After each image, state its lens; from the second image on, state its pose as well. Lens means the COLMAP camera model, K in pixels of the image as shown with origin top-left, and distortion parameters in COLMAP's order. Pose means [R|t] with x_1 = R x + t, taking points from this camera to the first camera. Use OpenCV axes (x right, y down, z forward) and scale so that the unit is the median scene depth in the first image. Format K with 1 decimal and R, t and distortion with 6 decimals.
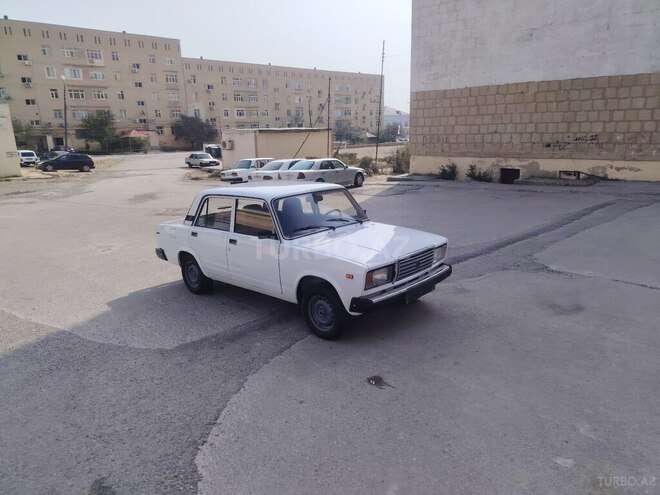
lens RADIAL K [[465.8, 0, 334.0], [0, 465.8, 248.4], [0, 0, 1]] dist [0.027712, -0.026417]
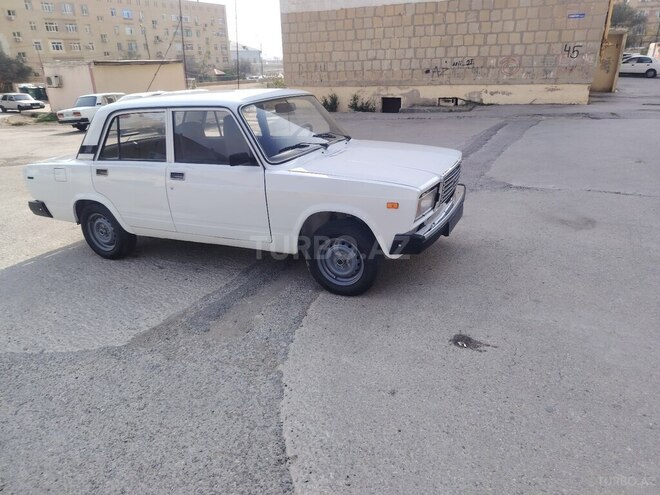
lens RADIAL K [[465.8, 0, 334.0], [0, 465.8, 248.4], [0, 0, 1]] dist [0.027712, -0.026417]
pose [[0.950861, -0.117402, 0.286496, -0.061445], [0.082881, 0.988068, 0.129819, 0.006054], [-0.298318, -0.099695, 0.949246, 0.079731]]
